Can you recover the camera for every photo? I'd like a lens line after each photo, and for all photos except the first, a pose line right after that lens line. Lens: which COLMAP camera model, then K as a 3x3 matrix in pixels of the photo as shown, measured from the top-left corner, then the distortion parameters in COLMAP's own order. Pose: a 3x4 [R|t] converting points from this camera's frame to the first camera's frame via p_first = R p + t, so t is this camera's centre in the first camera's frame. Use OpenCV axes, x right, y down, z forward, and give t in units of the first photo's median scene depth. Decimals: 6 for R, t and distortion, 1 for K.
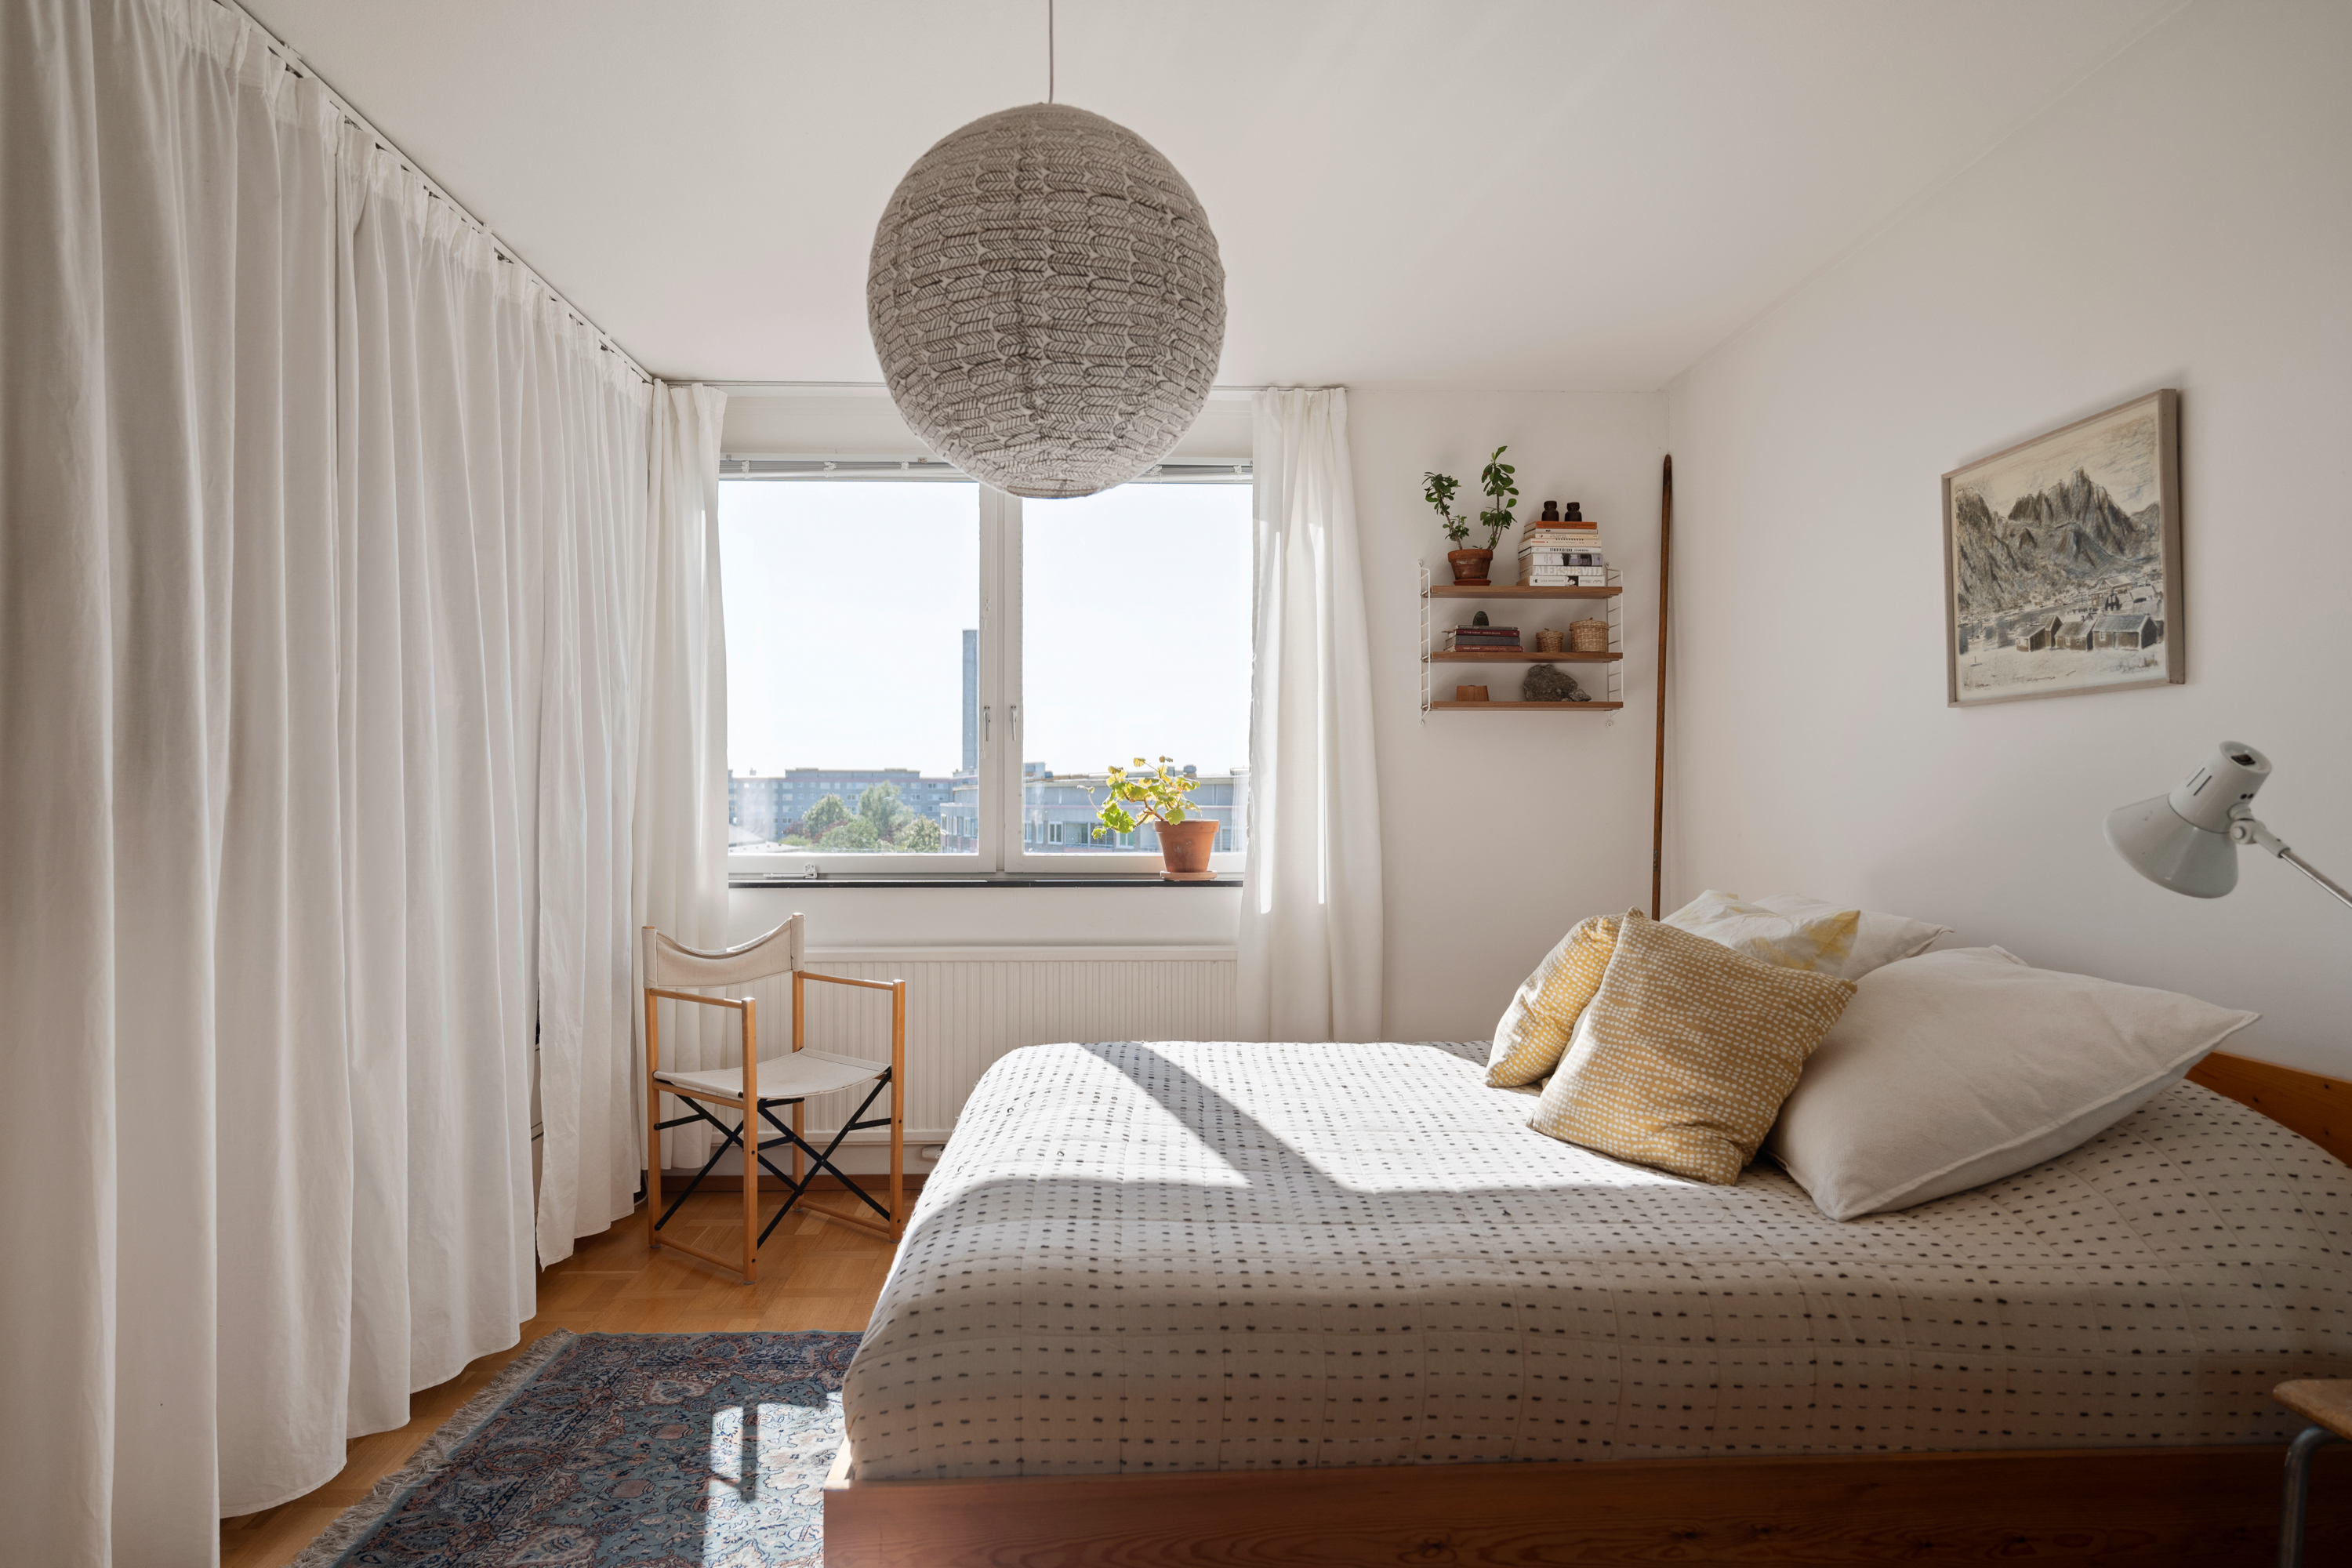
lens RADIAL K [[1525.9, 0, 1173.9], [0, 1525.9, 789.7], [0, 0, 1]] dist [-0.010094, -0.000711]
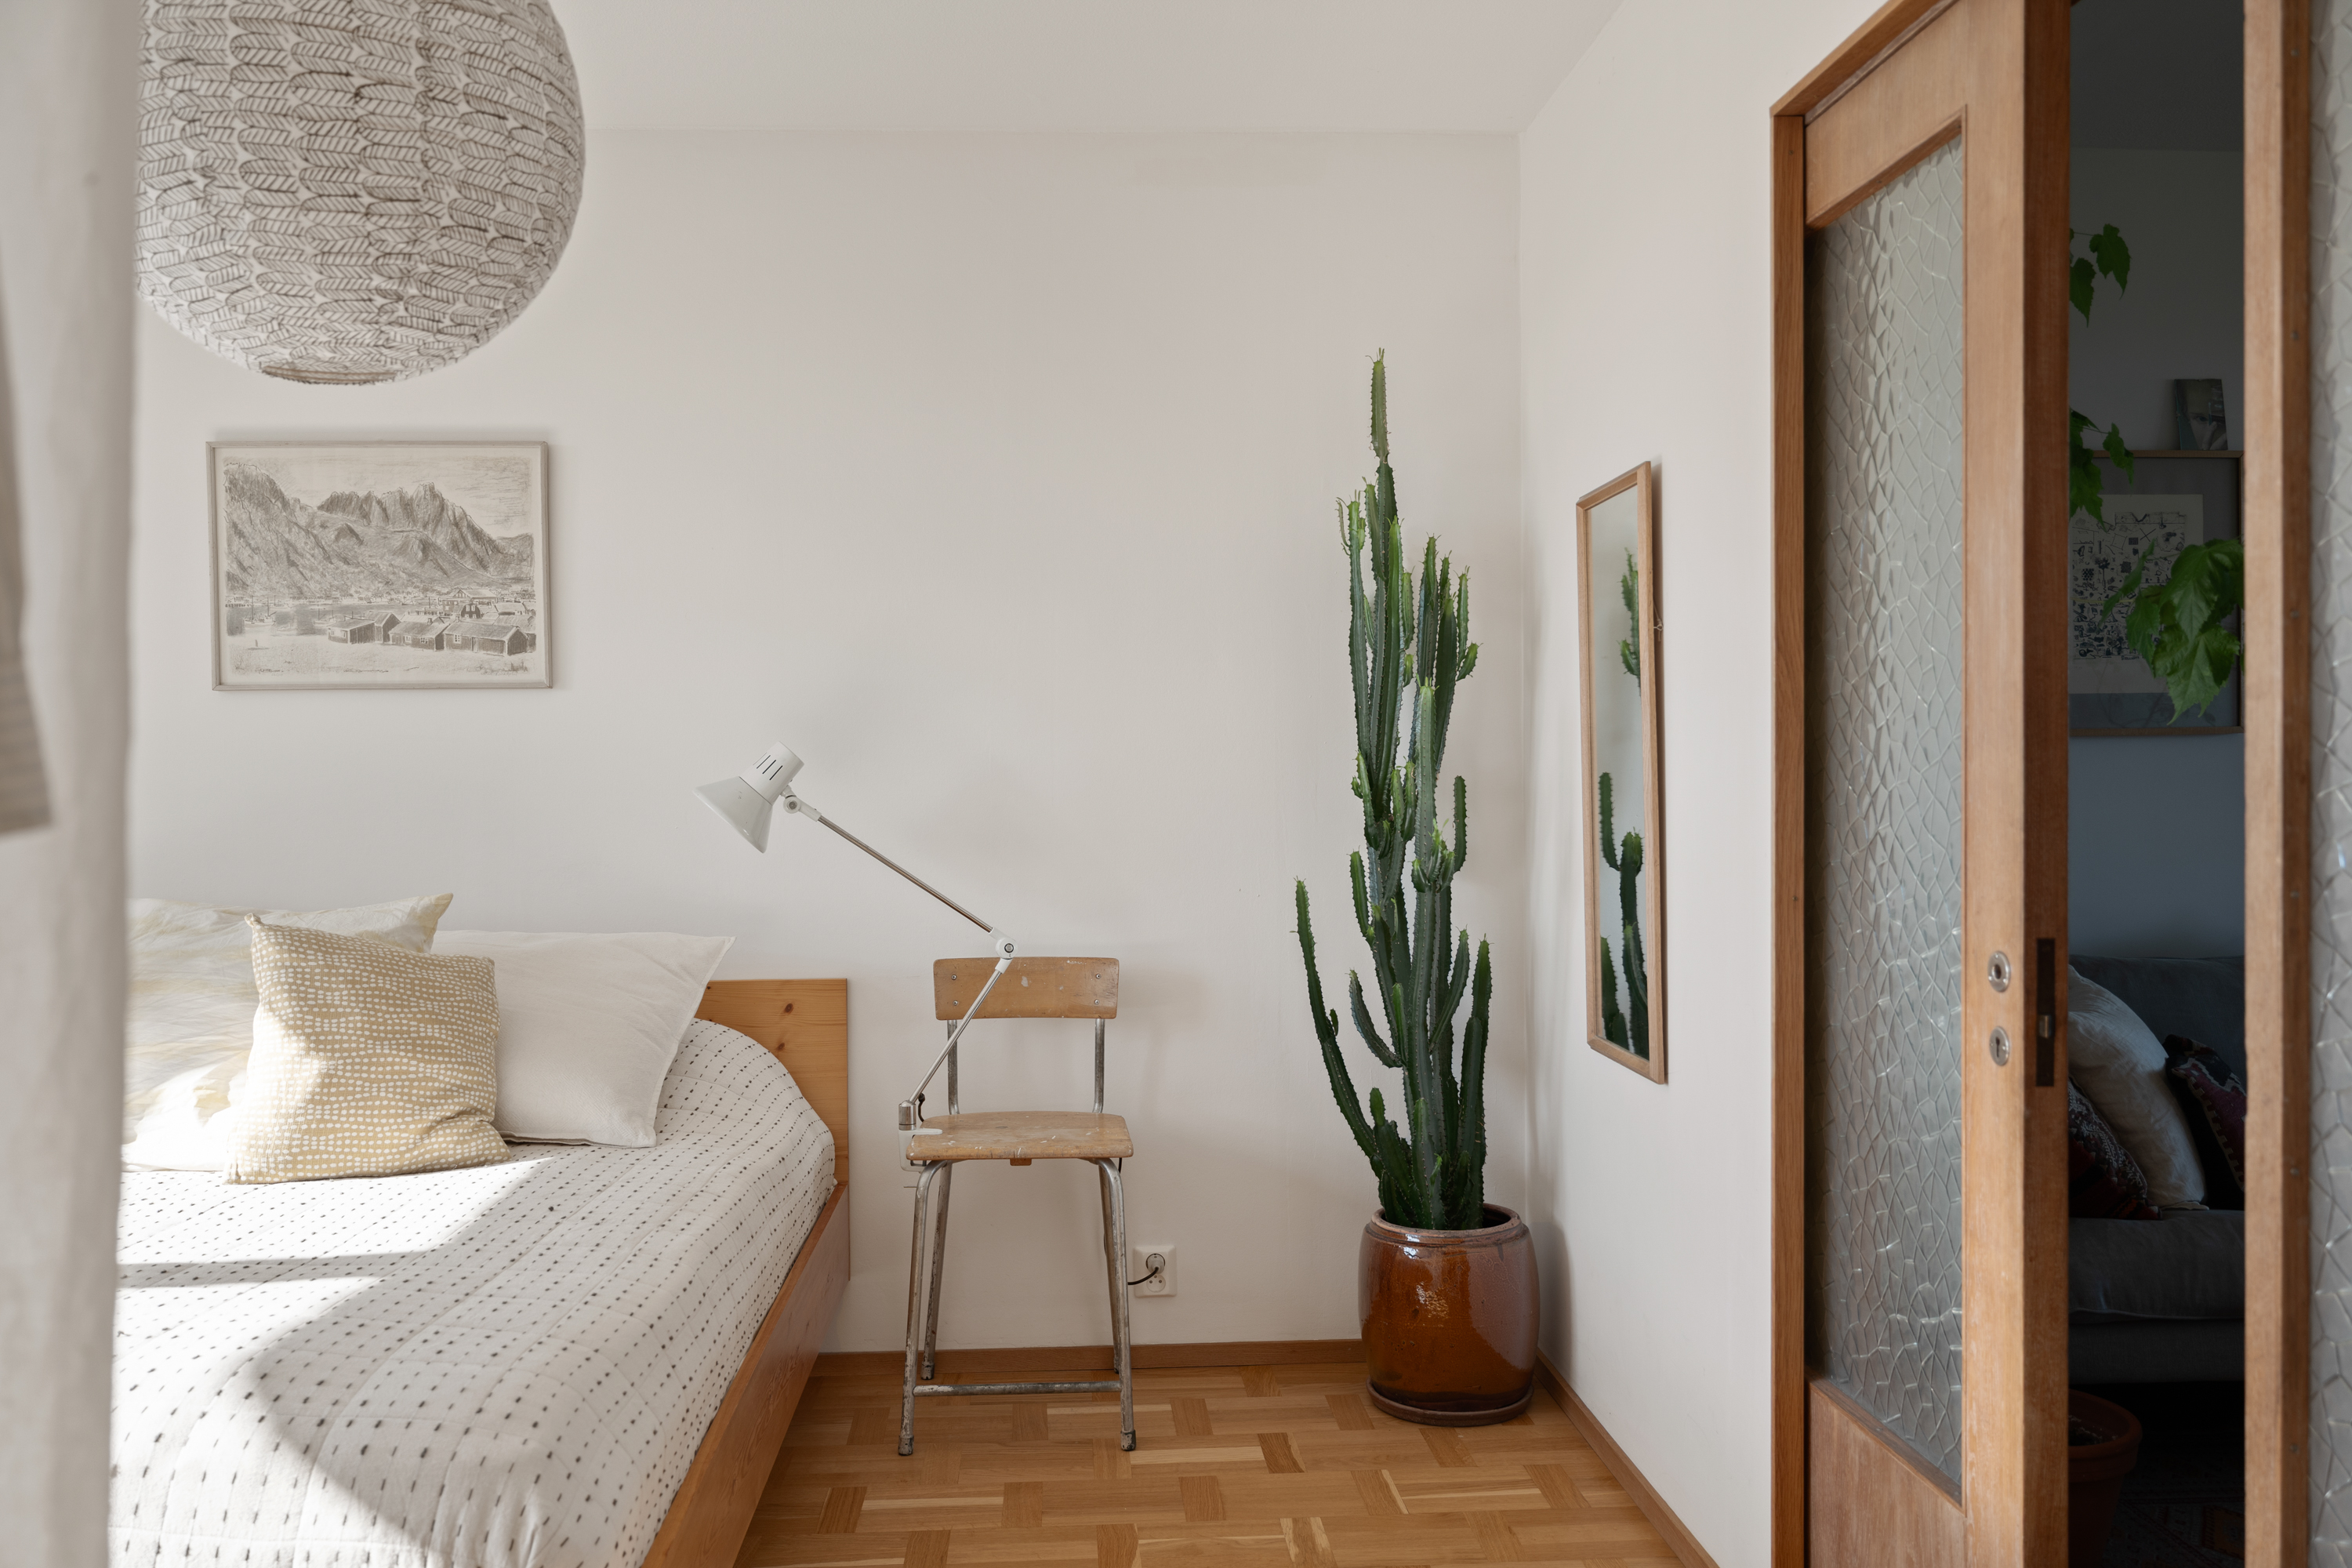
lens RADIAL K [[1945.2, 0, 1178.6], [0, 1945.2, 785.4], [0, 0, 1]] dist [0.013036, 0.004964]
pose [[-0.022994, -0.008567, 0.999699, -0.812944], [0.002536, 0.999960, 0.008628, -0.004283], [-0.999732, 0.002733, -0.022971, 0.486204]]
